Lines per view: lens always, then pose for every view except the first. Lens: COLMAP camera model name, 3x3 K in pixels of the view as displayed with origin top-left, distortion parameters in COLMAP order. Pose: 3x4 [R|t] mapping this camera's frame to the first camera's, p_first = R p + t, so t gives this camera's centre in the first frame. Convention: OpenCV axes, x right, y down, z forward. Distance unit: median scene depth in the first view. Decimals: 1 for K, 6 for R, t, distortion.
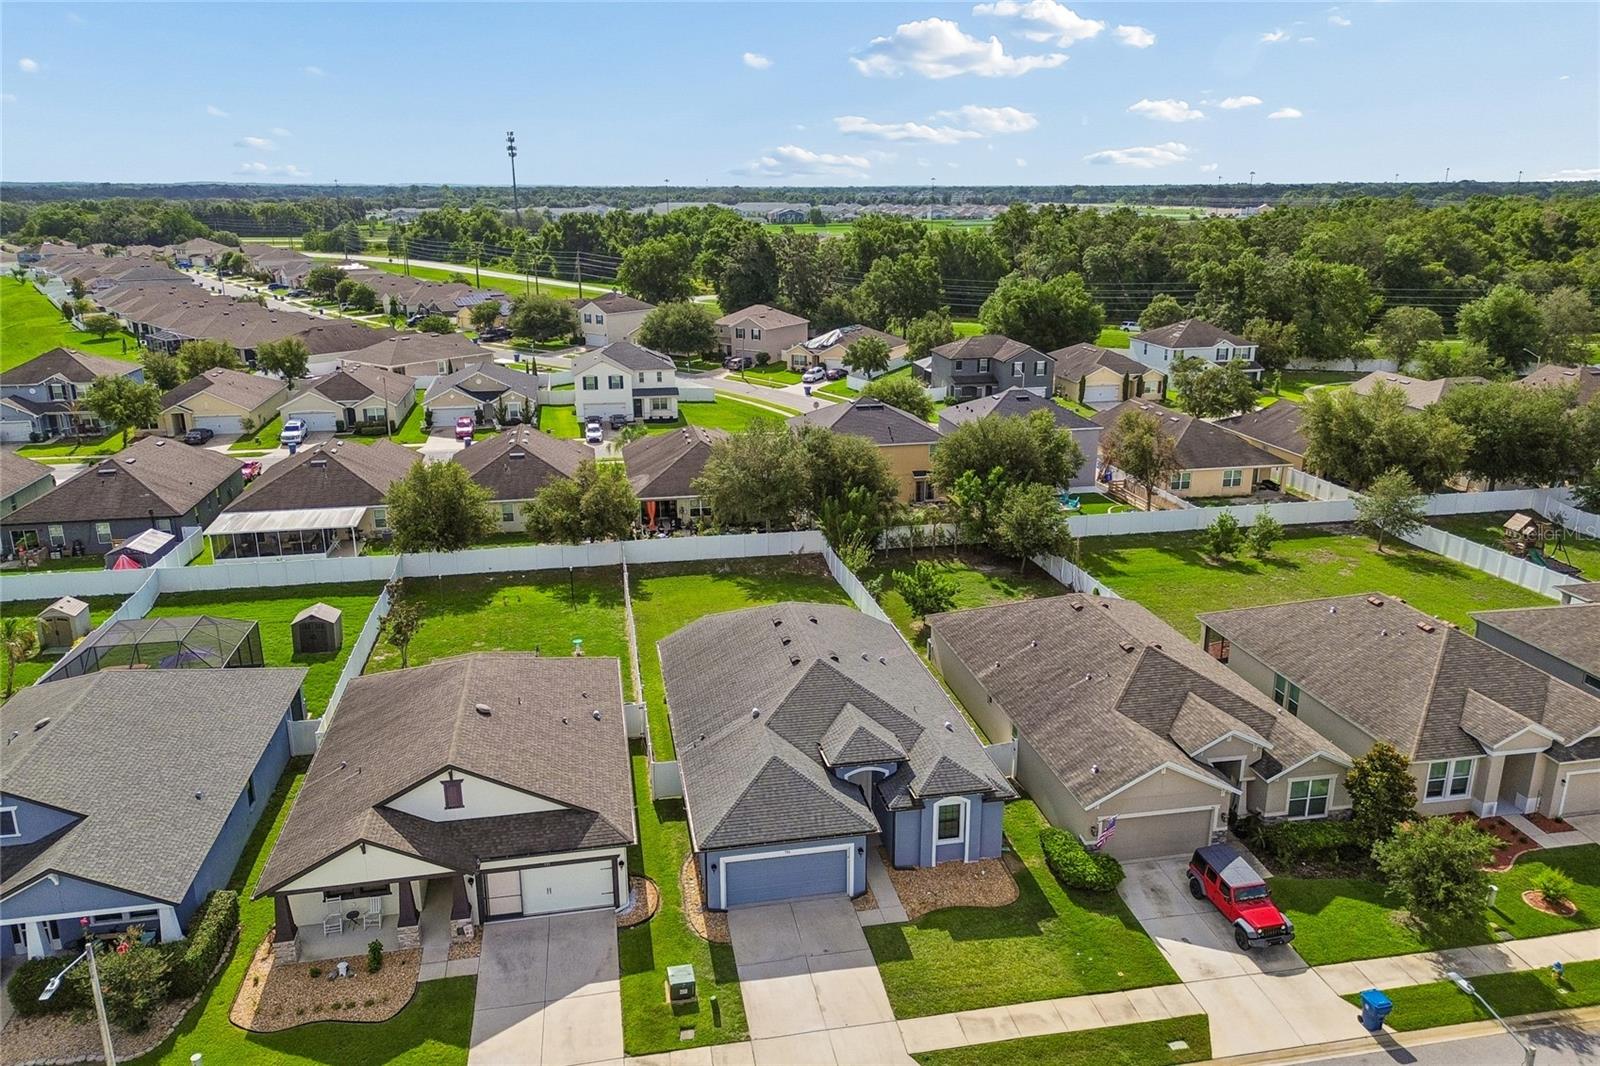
lens RADIAL K [[1123.9, 0, 800.0], [0, 1123.9, 533.0], [0, 0, 1]] dist [0.074103, -0.078662]
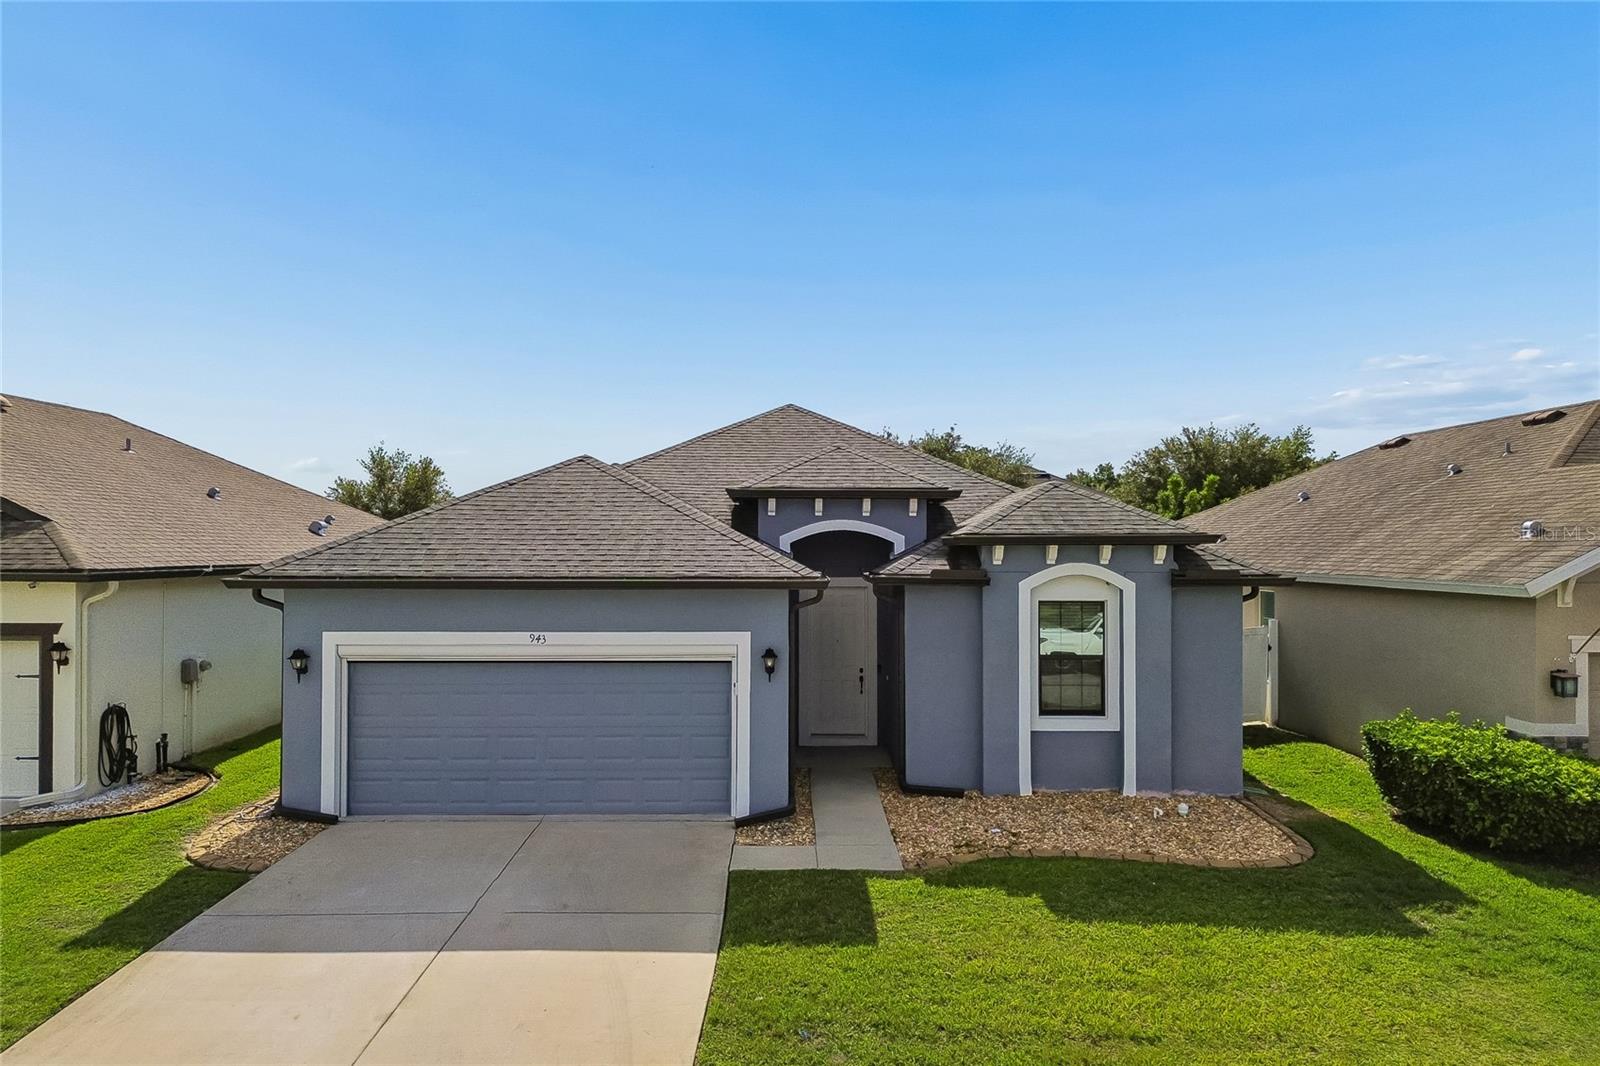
lens RADIAL K [[1141.7, 0, 800.6], [0, 1141.7, 526.7], [0, 0, 1]] dist [0.049780, -0.042381]
pose [[0.983466, 0.004185, -0.181046, 0.107707], [-0.057974, 0.954396, -0.292861, 0.303937], [0.171564, 0.298515, 0.938858, 0.618428]]
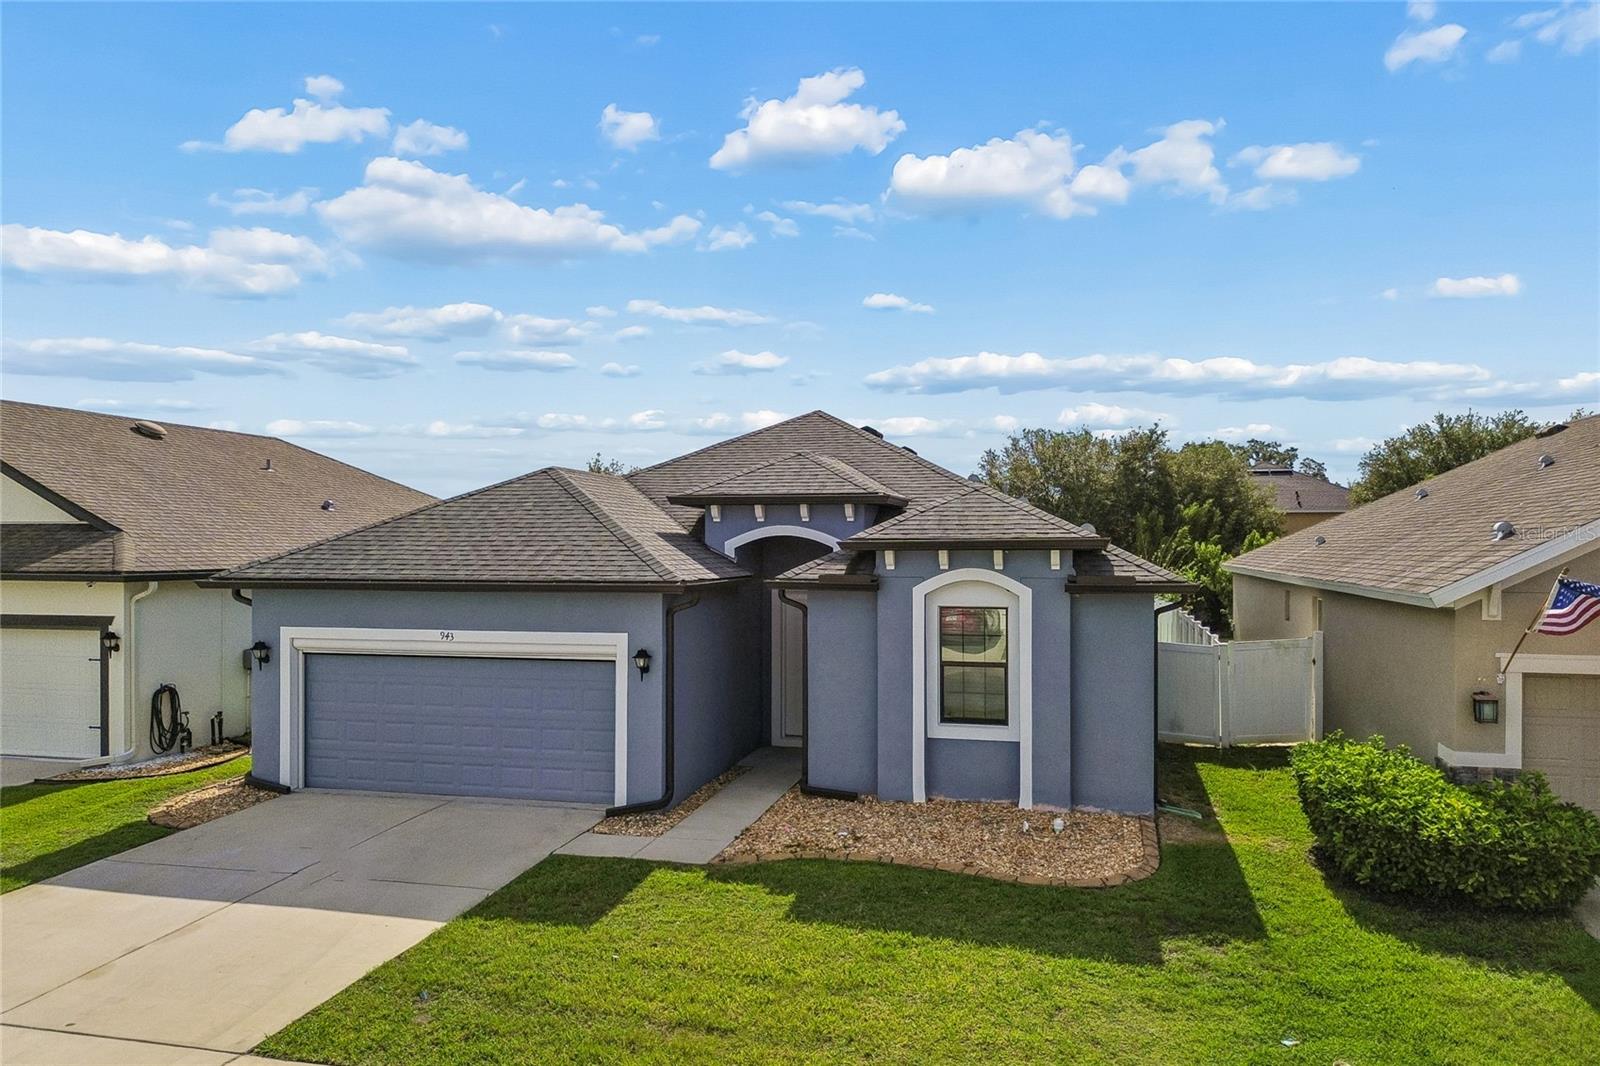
lens RADIAL K [[1151.4, 0, 795.0], [0, 1151.4, 540.0], [0, 0, 1]] dist [0.034670, -0.004539]
pose [[0.903990, 0.002226, -0.427548, 0.215116], [-0.125390, 0.957396, -0.260136, 0.296072], [0.408754, 0.288770, 0.865755, 0.640260]]
